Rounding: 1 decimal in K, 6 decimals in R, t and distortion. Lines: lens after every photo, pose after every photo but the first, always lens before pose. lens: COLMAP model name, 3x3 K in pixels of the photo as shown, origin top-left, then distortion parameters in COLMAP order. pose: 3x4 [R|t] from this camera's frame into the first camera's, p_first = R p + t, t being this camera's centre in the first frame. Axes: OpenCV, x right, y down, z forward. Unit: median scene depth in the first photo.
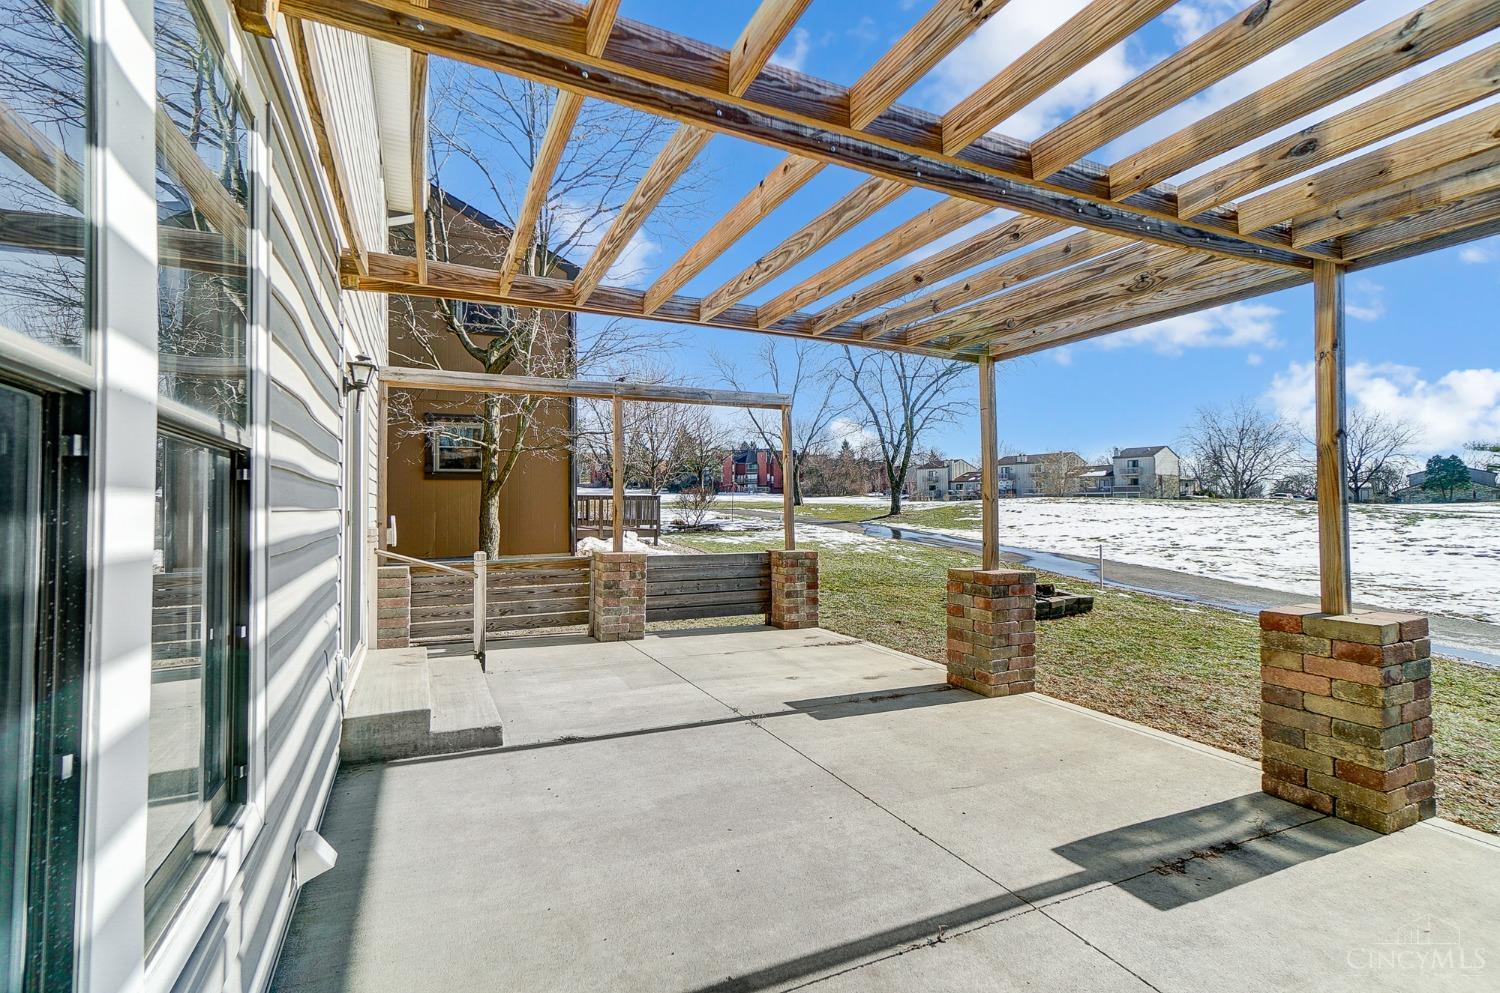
lens RADIAL K [[685.2, 0, 739.1], [0, 685.2, 492.2], [0, 0, 1]] dist [0.001734, -0.001552]
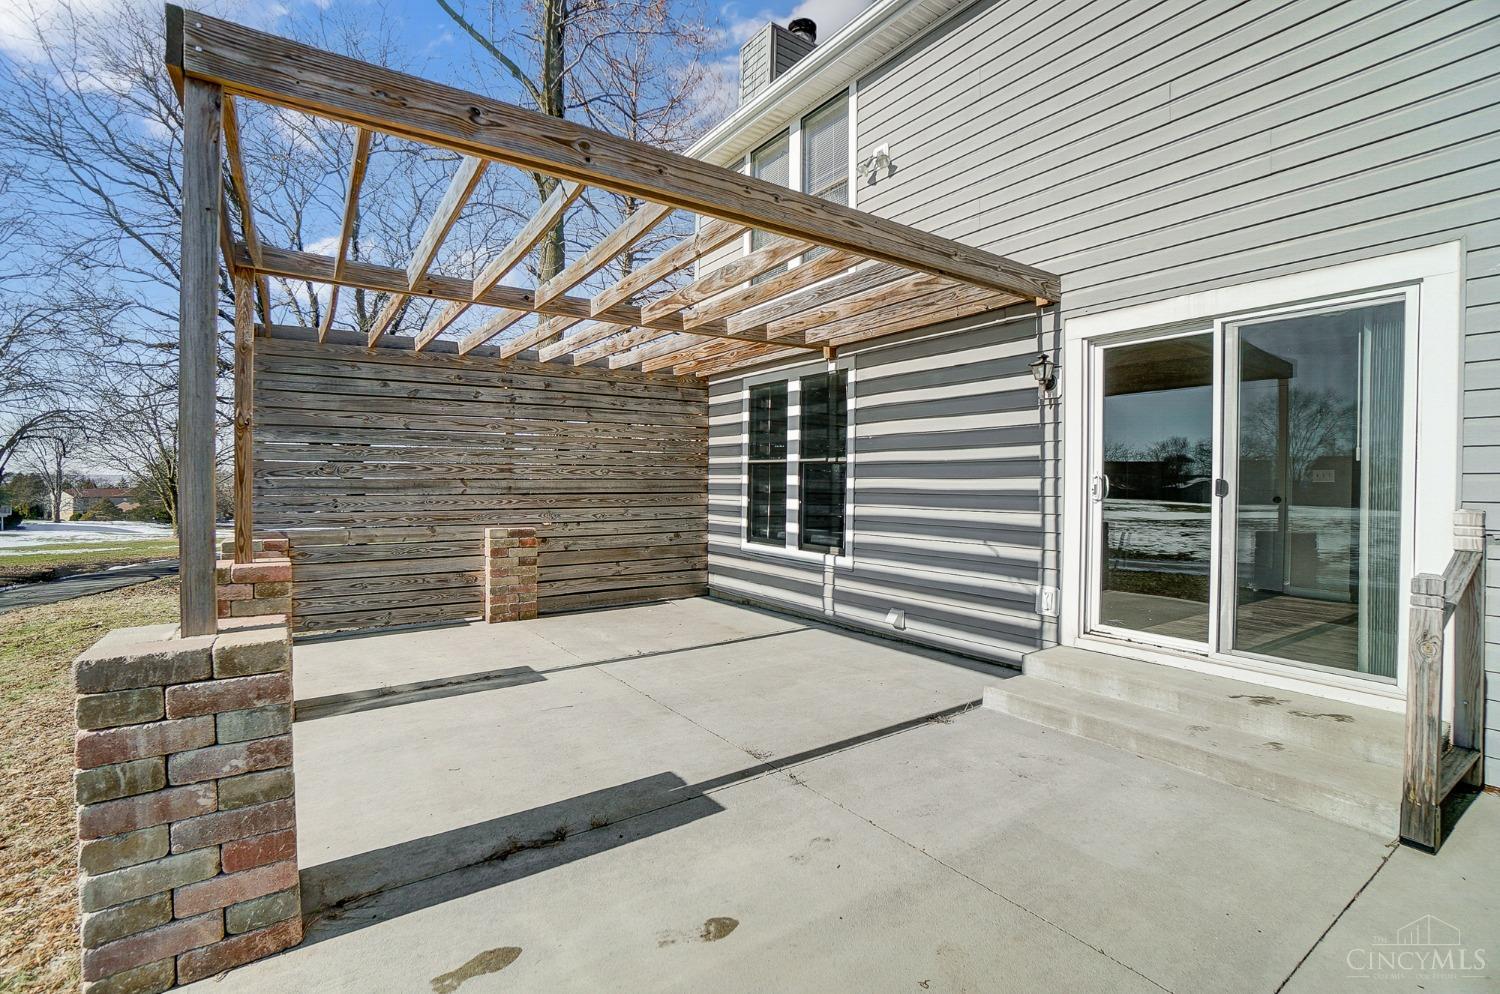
lens RADIAL K [[671.1, 0, 745.7], [0, 671.1, 491.9], [0, 0, 1]] dist [-0.045151, 0.000571]
pose [[-0.987054, -0.001312, -0.160381, 0.196413], [-0.000664, 0.999991, -0.004094, 0.056897], [0.160385, -0.003934, -0.987047, 2.203212]]
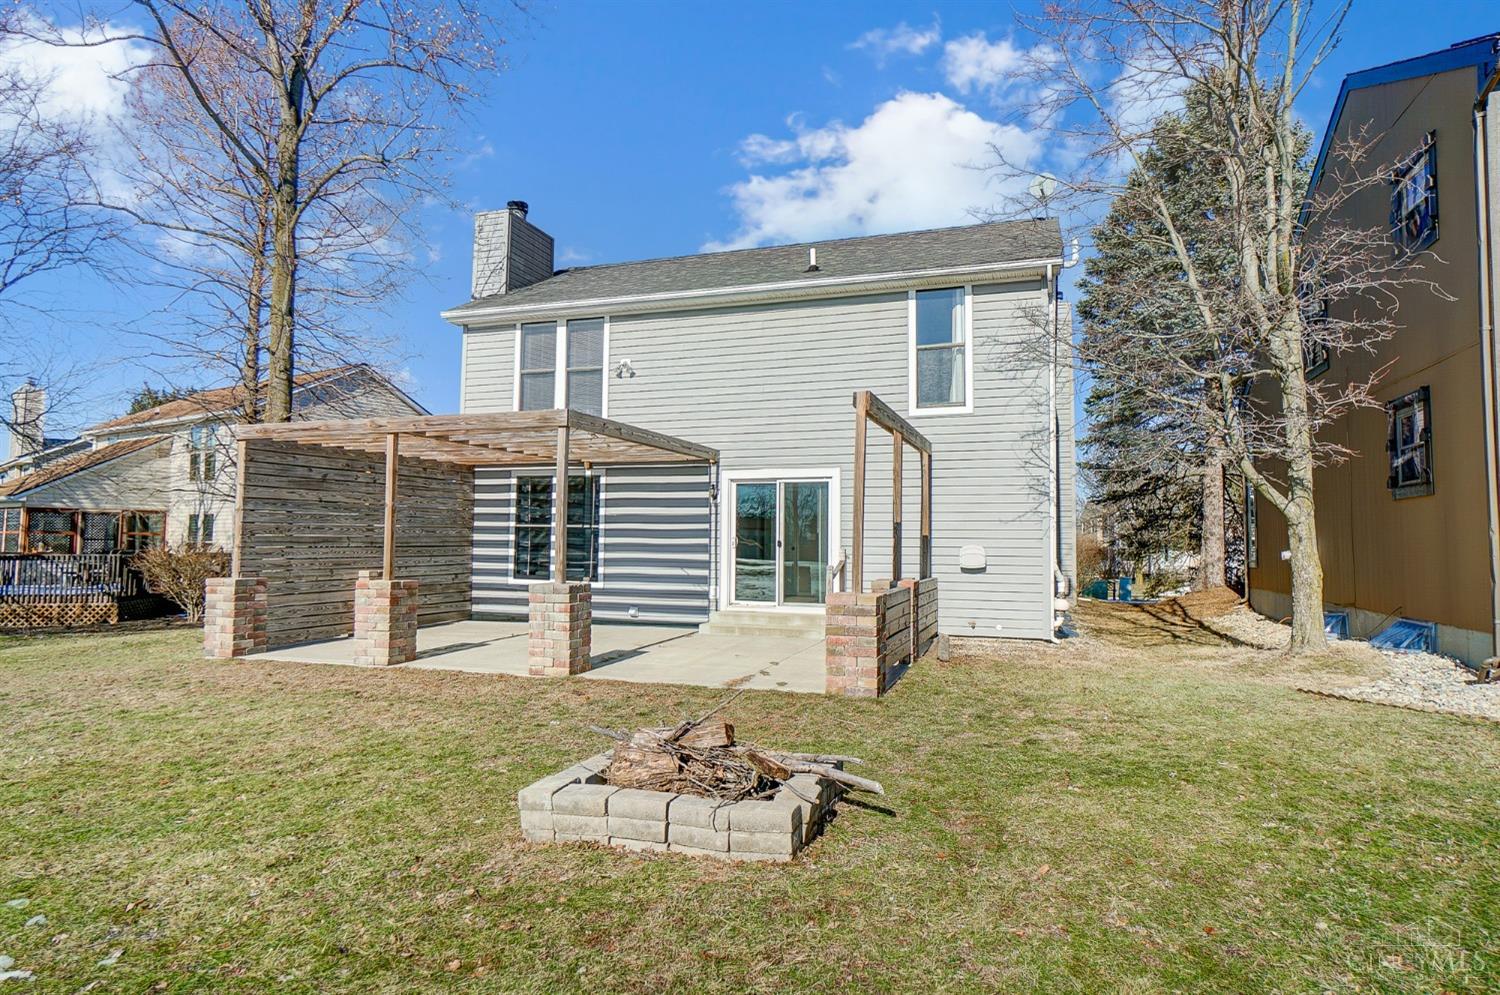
lens RADIAL K [[840.1, 0, 750.0], [0, 840.1, 497.5], [0, 0, 1]] dist [-0.077154, -0.000027]
pose [[-0.696305, -0.040294, -0.716614, 1.962105], [0.007848, 0.997936, -0.063737, 0.081980], [0.717703, -0.050004, -0.694552, 3.720329]]
